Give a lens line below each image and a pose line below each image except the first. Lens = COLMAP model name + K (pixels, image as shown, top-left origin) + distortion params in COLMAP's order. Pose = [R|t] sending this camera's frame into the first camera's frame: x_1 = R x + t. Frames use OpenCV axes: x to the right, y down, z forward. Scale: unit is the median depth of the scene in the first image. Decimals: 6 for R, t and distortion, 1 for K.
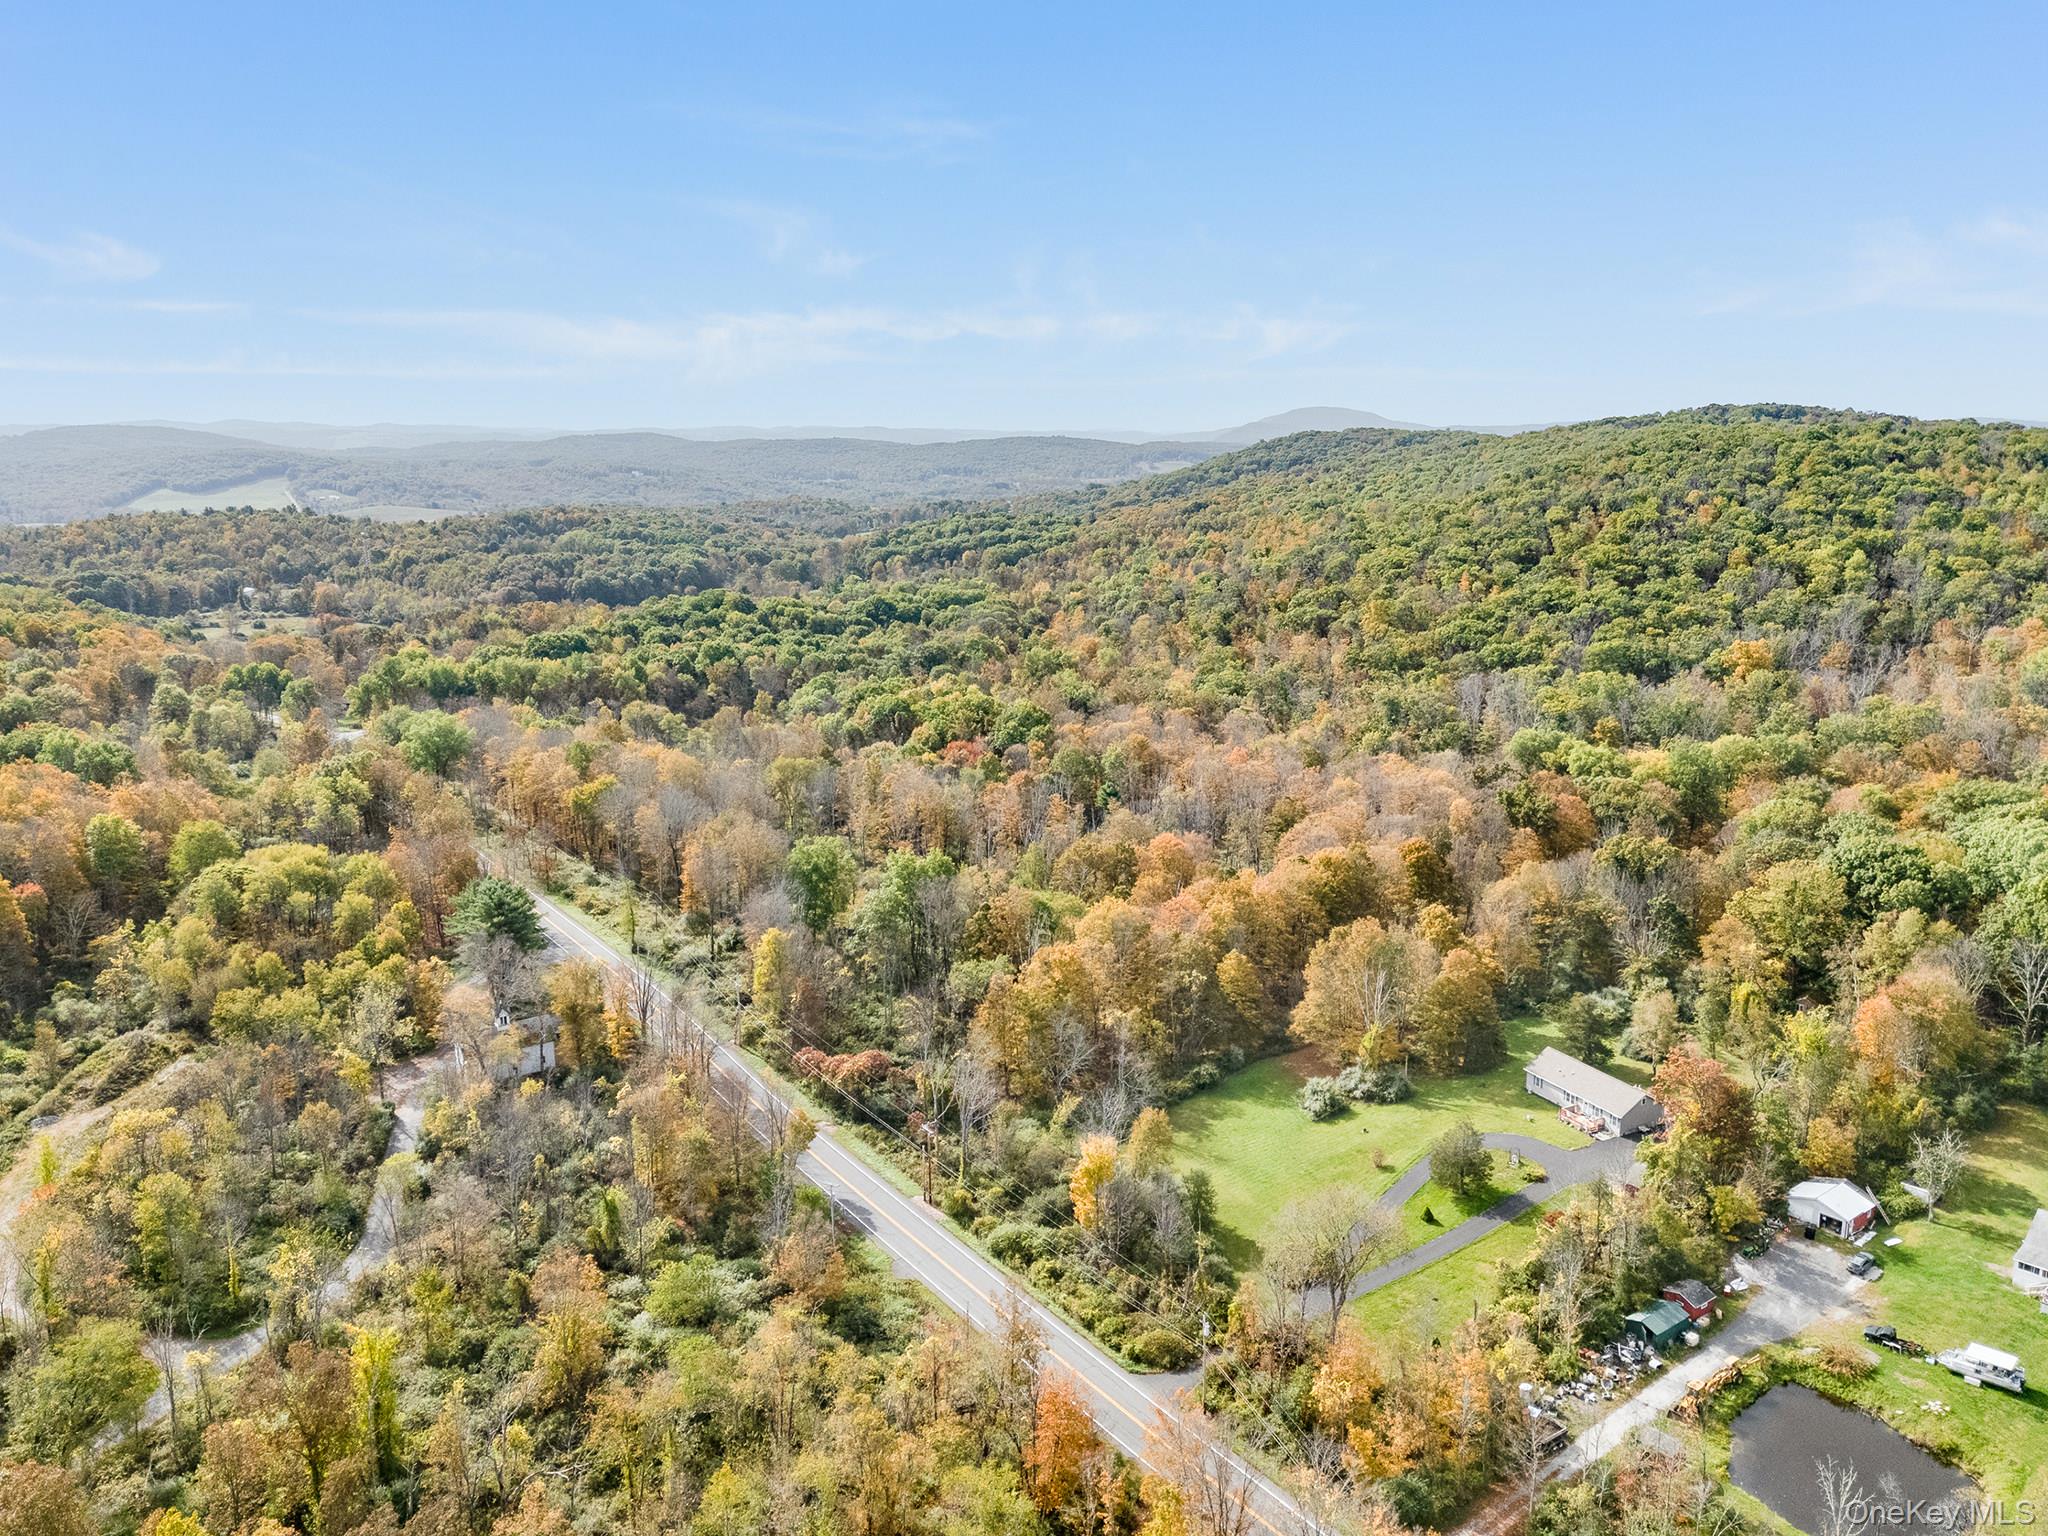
lens RADIAL K [[1495.1, 0, 1032.4], [0, 1495.1, 763.6], [0, 0, 1]] dist [0.065155, -0.053304]
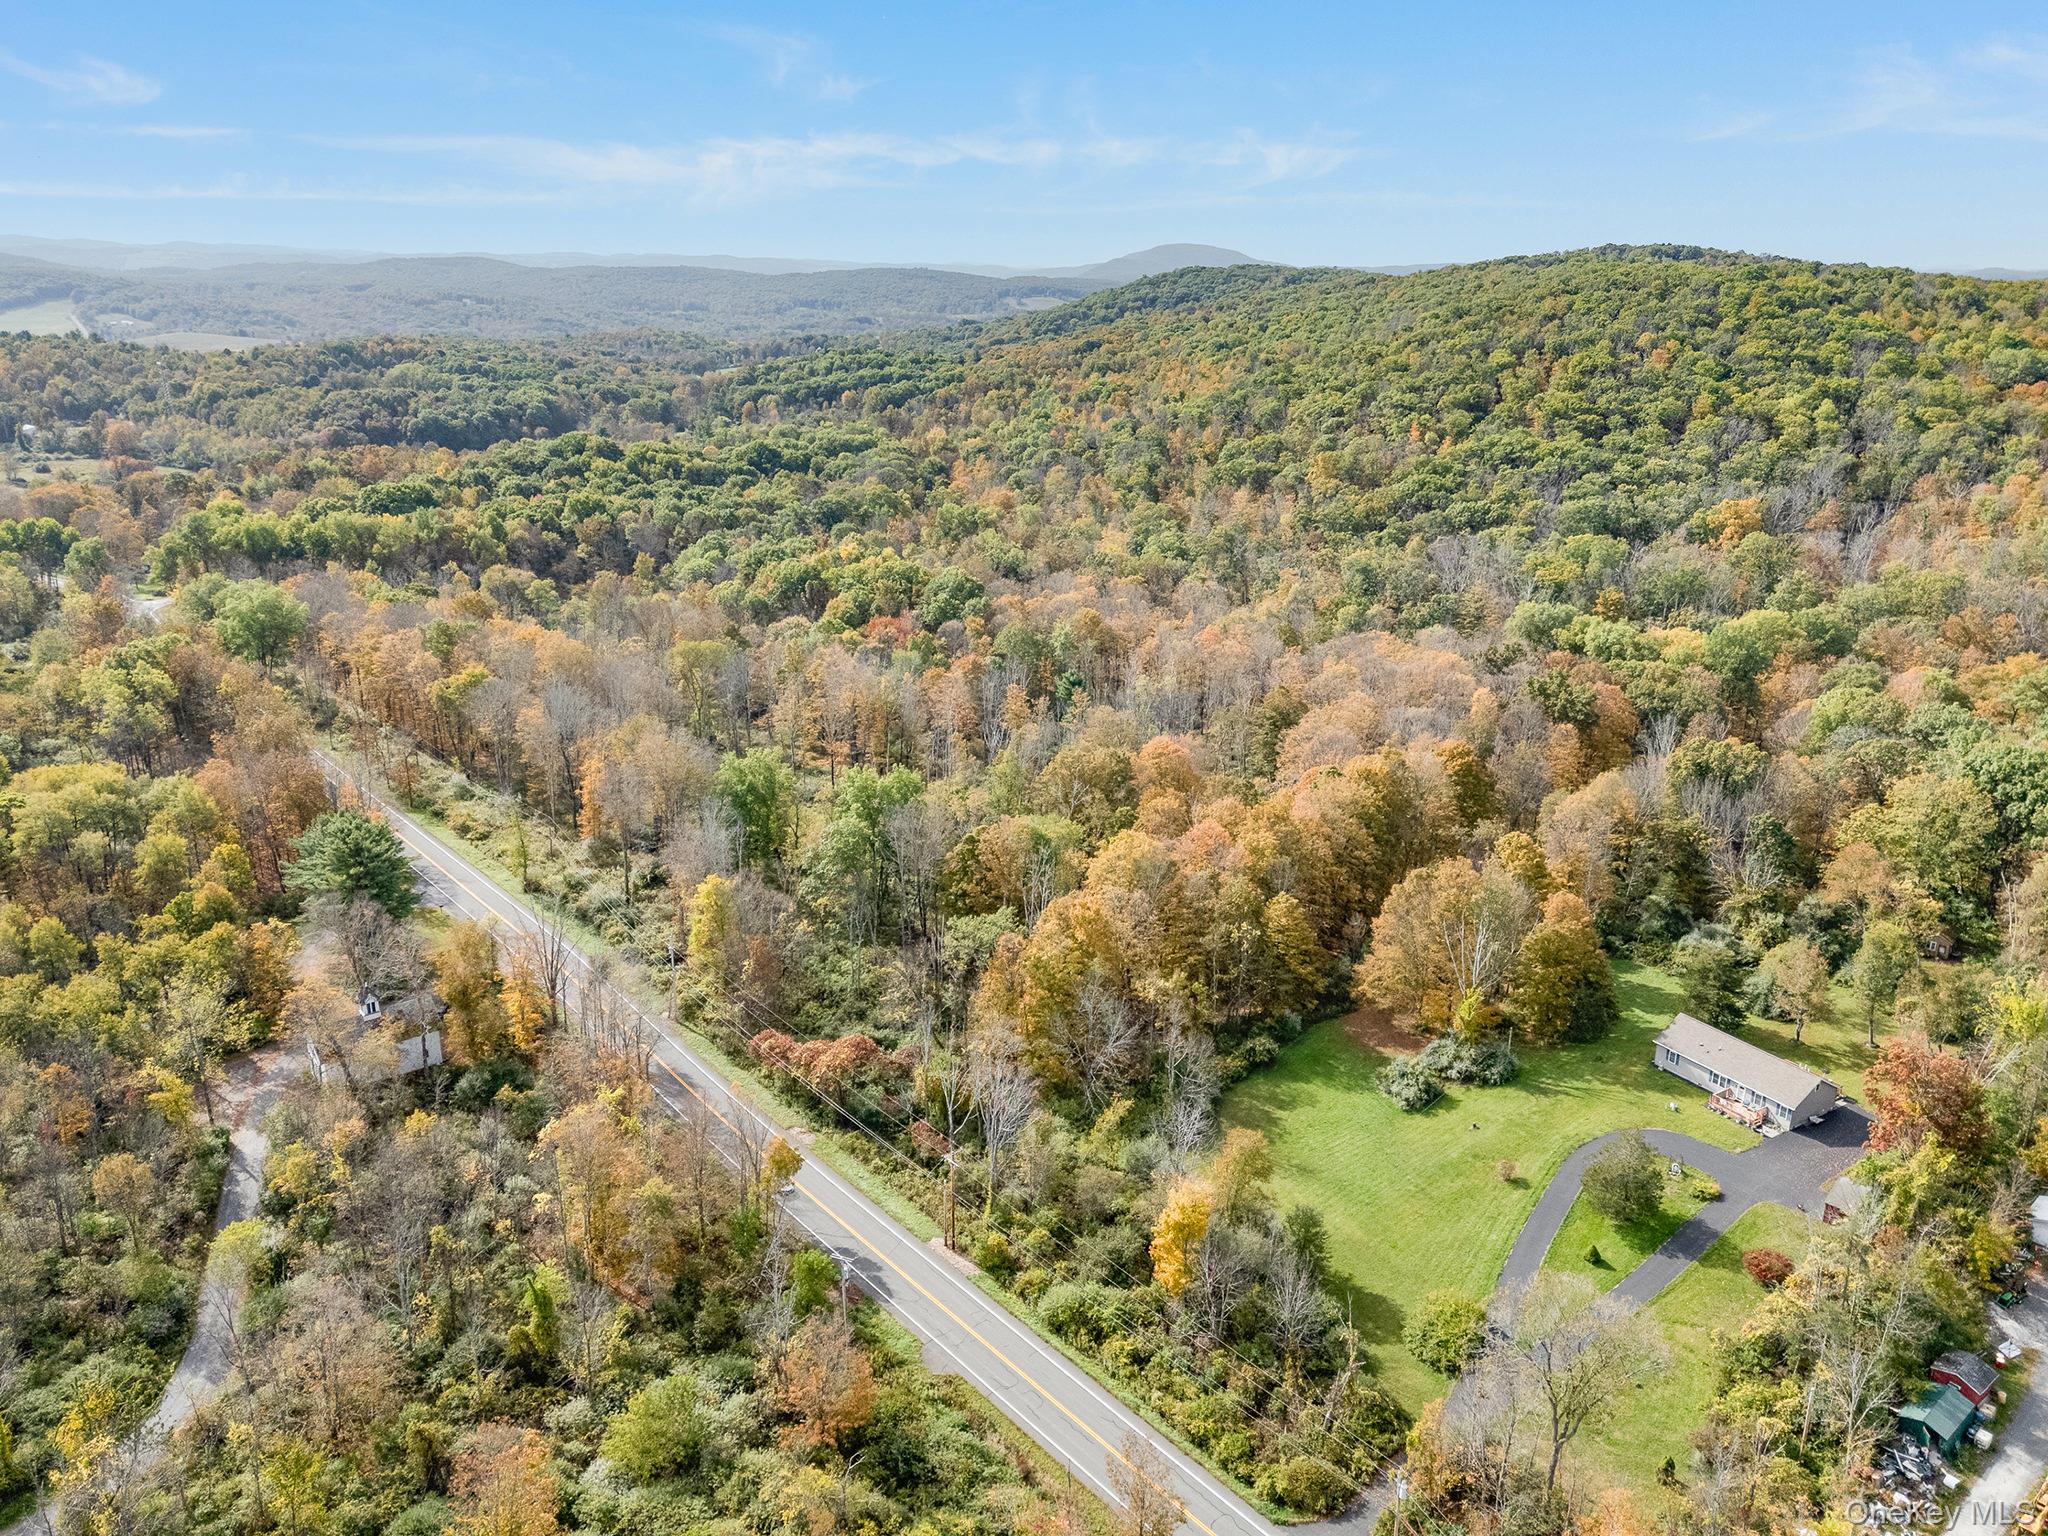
lens RADIAL K [[1495.1, 0, 1032.4], [0, 1495.1, 763.6], [0, 0, 1]] dist [0.065155, -0.053304]
pose [[0.995724, -0.013985, 0.091316, -0.051743], [0.004656, 0.994816, 0.101588, -0.020754], [-0.092263, -0.100729, 0.990627, 0.134135]]
